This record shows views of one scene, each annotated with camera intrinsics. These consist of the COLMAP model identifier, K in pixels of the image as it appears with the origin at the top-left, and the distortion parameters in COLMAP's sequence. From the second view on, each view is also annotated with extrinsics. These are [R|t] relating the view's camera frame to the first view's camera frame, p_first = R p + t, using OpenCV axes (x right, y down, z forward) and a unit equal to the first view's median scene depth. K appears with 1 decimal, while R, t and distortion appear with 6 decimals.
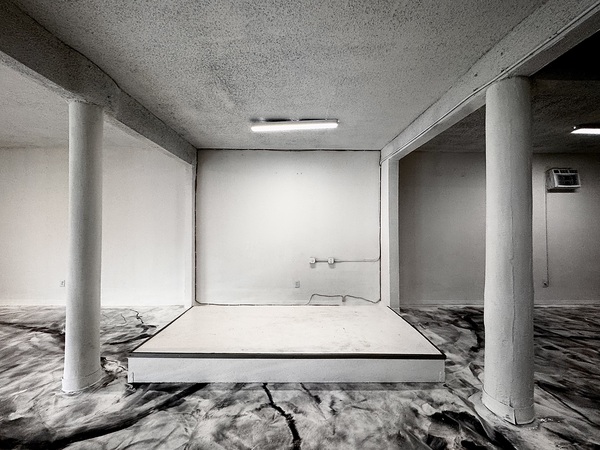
lens RADIAL K [[240.2, 0, 296.9], [0, 240.2, 222.8], [0, 0, 1]] dist [-0.000147, -0.000118]
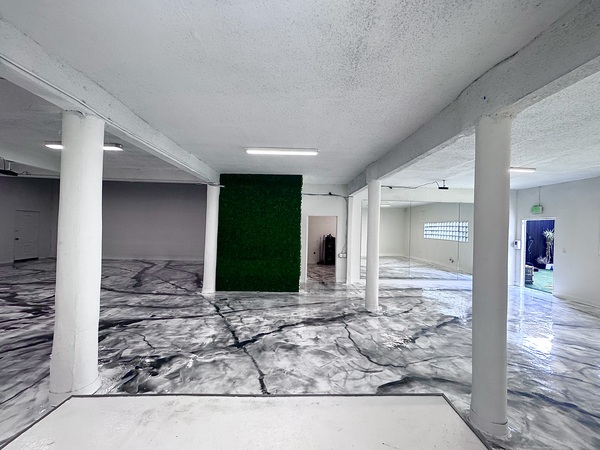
lens RADIAL K [[240.2, 0, 297.3], [0, 240.2, 222.3], [0, 0, 1]] dist [-0.000147, -0.000118]
pose [[-0.999534, -0.029866, -0.006373, -0.187194], [-0.029663, 0.999116, -0.029795, -0.062870], [0.007257, -0.029593, -0.999536, 2.499924]]
